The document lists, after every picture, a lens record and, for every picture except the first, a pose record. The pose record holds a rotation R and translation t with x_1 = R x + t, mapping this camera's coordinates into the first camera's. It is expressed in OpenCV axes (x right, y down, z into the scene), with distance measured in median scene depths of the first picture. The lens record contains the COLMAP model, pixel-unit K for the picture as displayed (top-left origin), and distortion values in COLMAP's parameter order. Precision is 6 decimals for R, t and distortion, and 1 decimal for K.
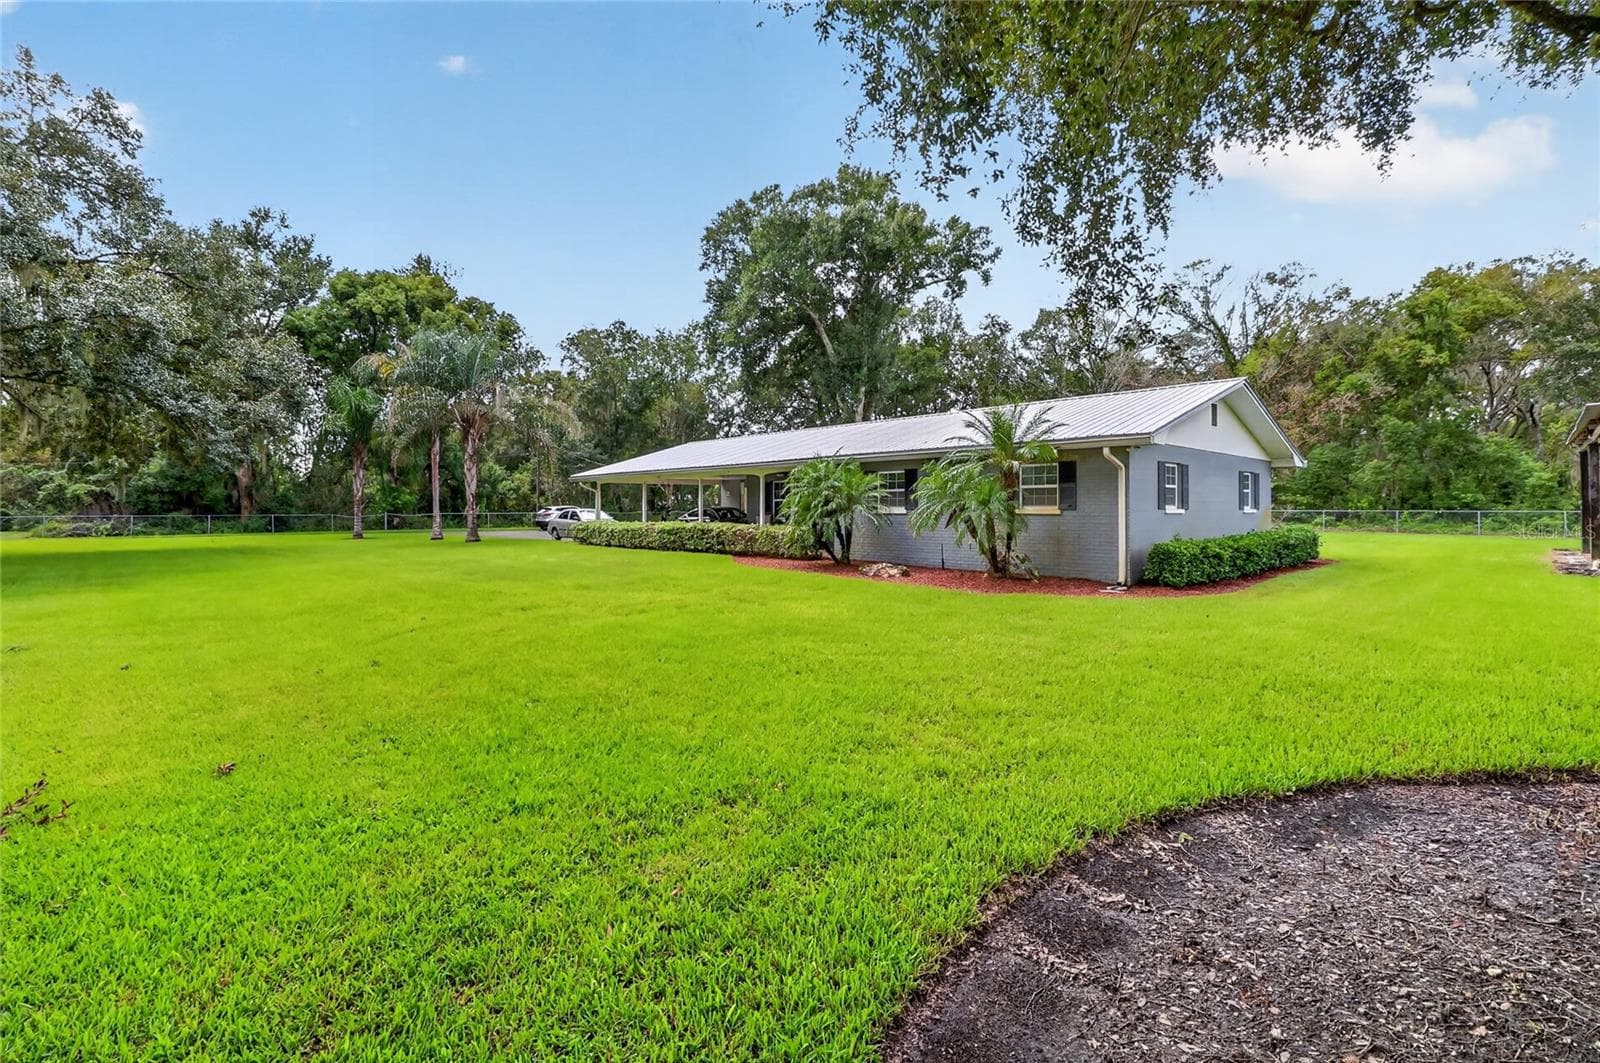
lens RADIAL K [[730.3, 0, 798.5], [0, 730.3, 511.6], [0, 0, 1]] dist [-0.000566, -0.000175]
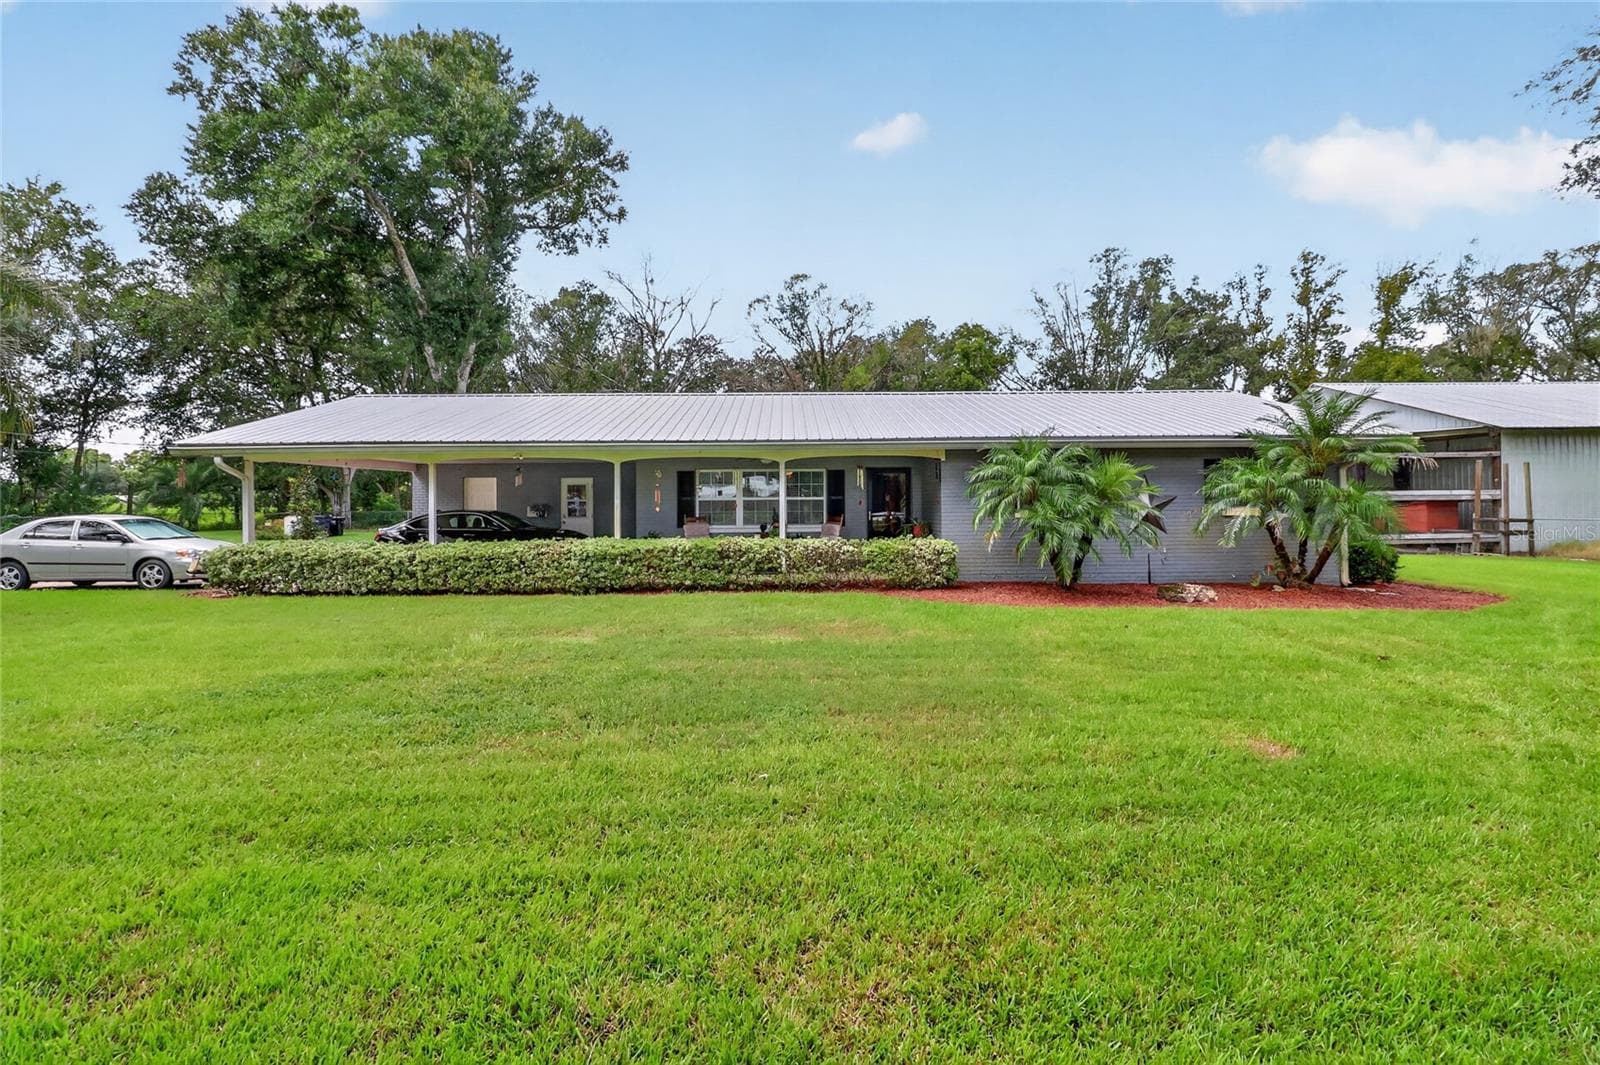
lens RADIAL K [[730.3, 0, 798.5], [0, 730.3, 512.6], [0, 0, 1]] dist [-0.000566, -0.000175]
pose [[0.669453, -0.015213, 0.742699, -0.359507], [0.011927, 0.999882, 0.009730, -0.007832], [-0.742759, 0.002345, 0.669555, 0.400552]]
